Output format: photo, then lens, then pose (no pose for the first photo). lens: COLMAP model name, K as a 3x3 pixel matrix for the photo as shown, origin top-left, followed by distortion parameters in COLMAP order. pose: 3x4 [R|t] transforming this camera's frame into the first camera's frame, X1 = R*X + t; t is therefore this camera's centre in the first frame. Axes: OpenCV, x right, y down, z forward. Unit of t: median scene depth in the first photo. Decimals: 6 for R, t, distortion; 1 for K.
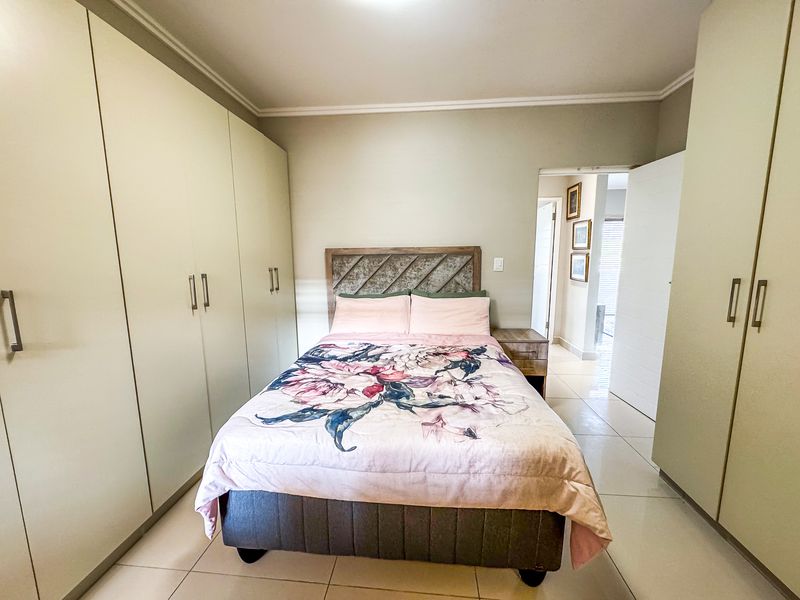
lens RADIAL K [[322.8, 0, 400.0], [0, 322.8, 300.0], [0, 0, 1]] dist [-0.001757, -0.000239]
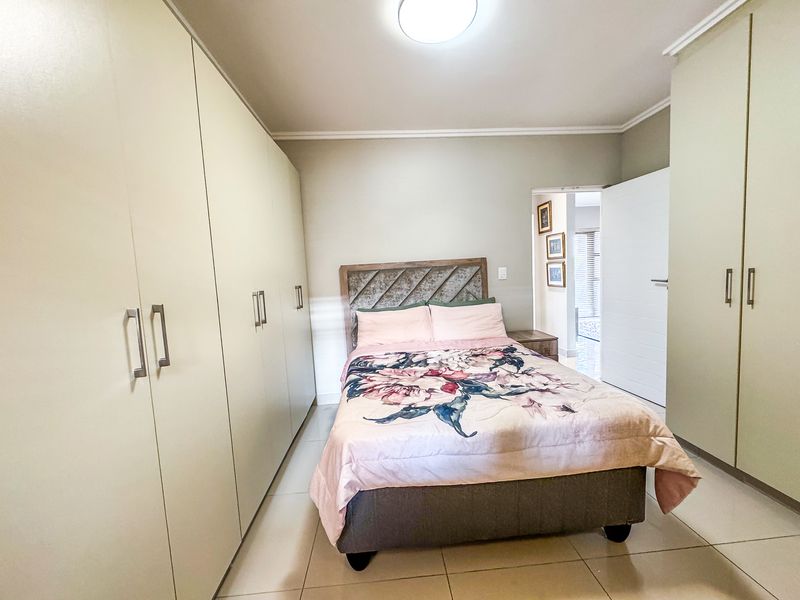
lens RADIAL K [[322.8, 0, 400.0], [0, 322.8, 300.0], [0, 0, 1]] dist [-0.001757, -0.000239]
pose [[0.986684, -0.056344, 0.152581, -0.340766], [0.065771, 0.996179, -0.057456, 0.033459], [-0.148761, 0.066726, 0.986619, -0.049061]]
